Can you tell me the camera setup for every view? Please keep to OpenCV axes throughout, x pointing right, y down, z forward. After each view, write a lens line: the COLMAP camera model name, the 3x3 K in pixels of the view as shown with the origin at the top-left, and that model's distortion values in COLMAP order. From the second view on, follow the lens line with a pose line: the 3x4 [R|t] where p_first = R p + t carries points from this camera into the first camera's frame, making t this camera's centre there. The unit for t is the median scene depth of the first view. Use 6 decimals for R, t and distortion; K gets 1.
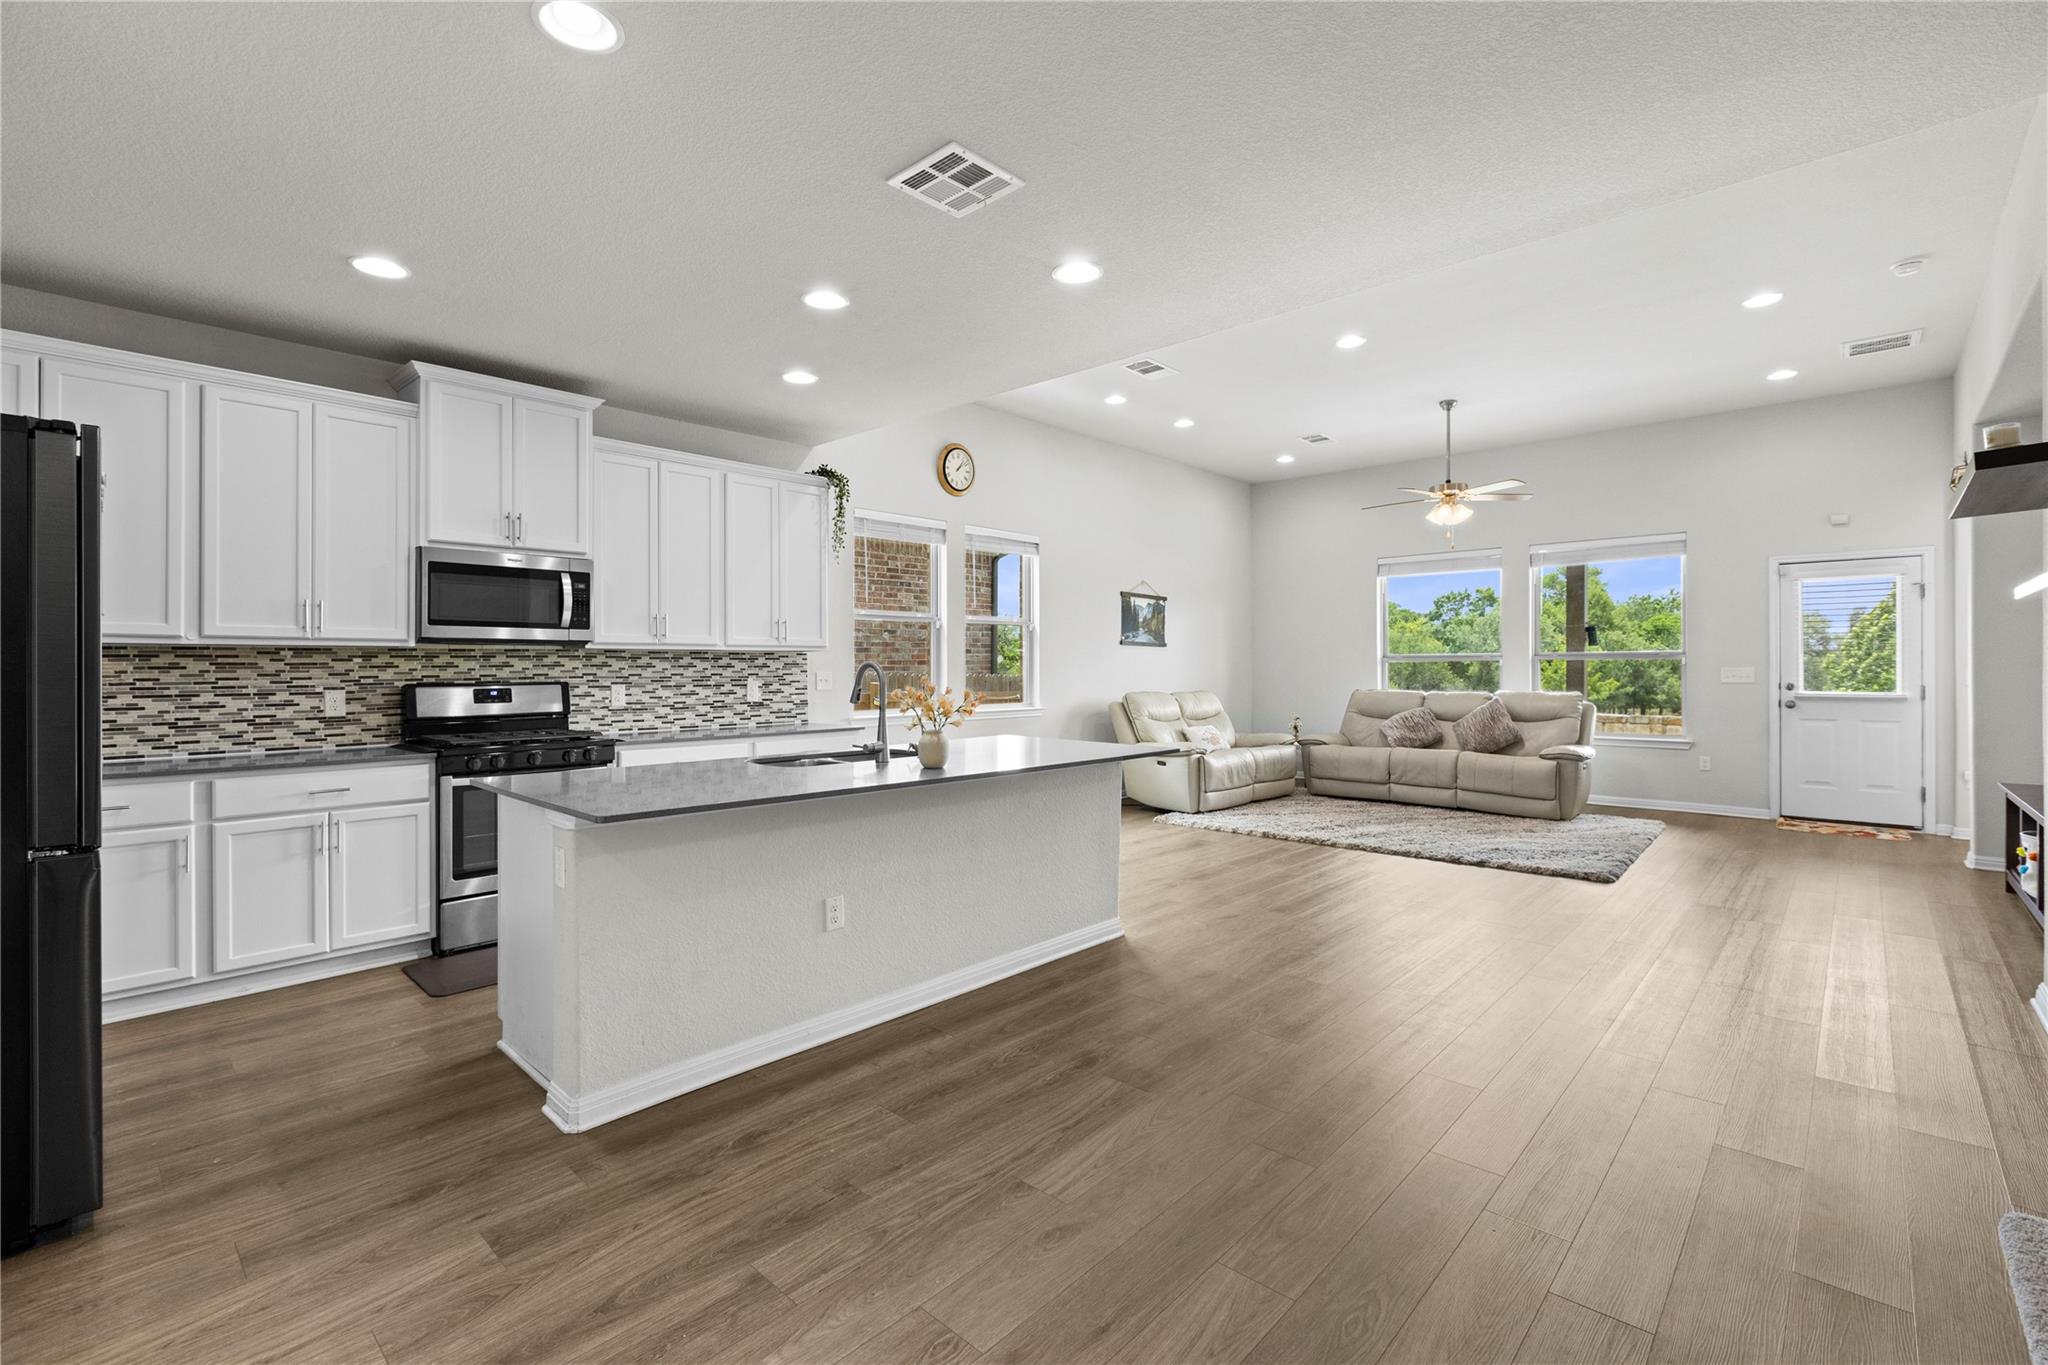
lens RADIAL K [[889.0, 0, 1019.0], [0, 889.0, 675.7], [0, 0, 1]] dist [0.000646, -0.000130]
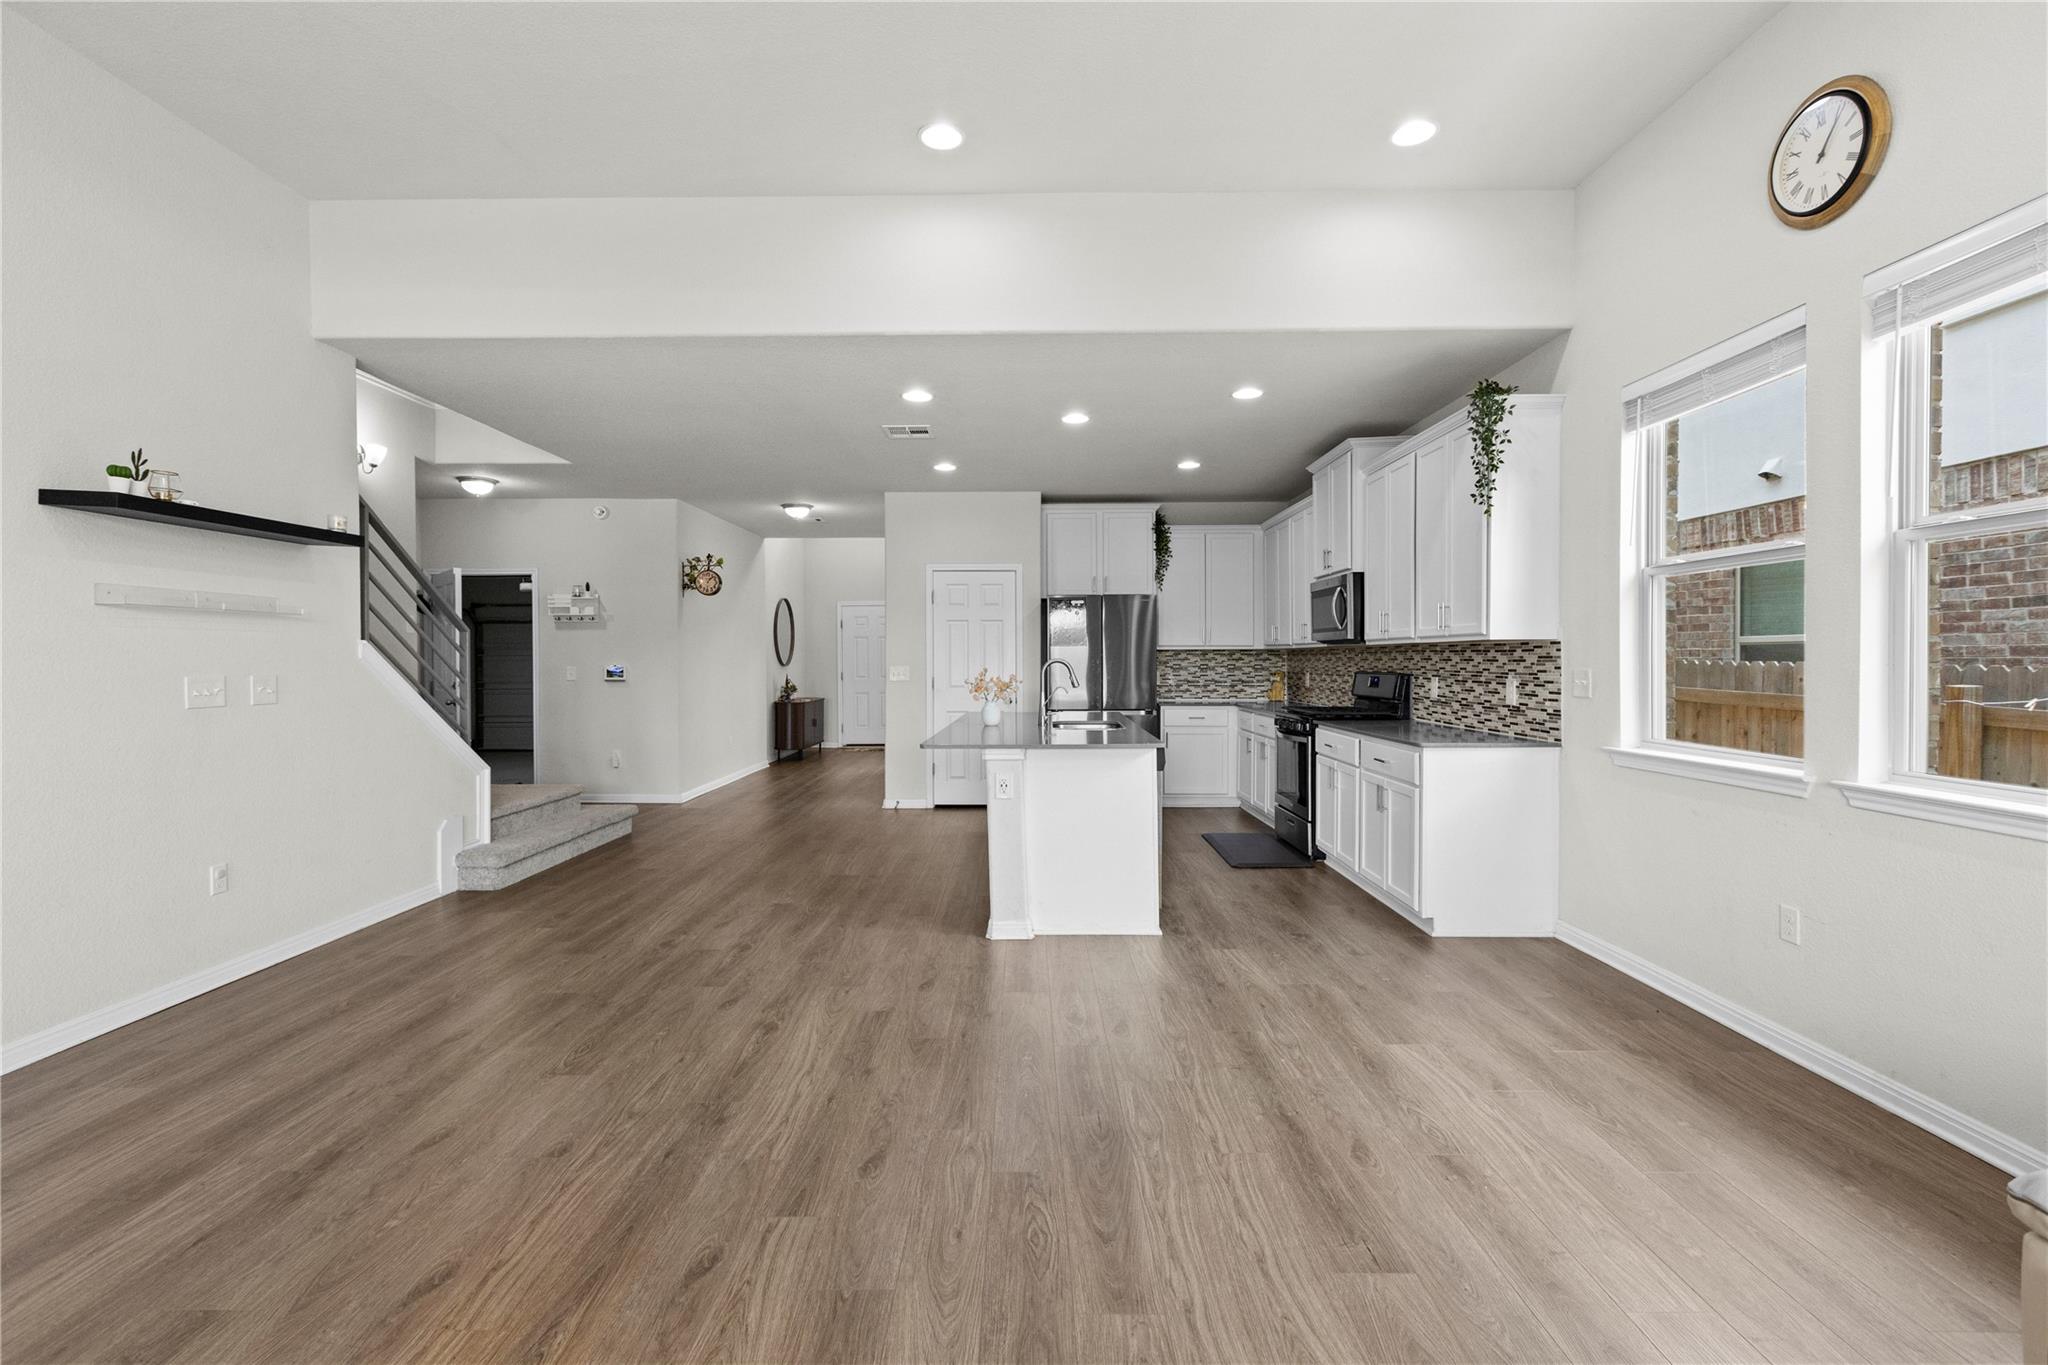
lens RADIAL K [[889.0, 0, 1021.1], [0, 889.0, 667.0], [0, 0, 1]] dist [0.000646, -0.000130]
pose [[-0.726345, 0.010432, -0.687251, 0.546404], [-0.003818, 0.999808, 0.019212, -0.017674], [0.687320, 0.016578, -0.726166, 1.255362]]
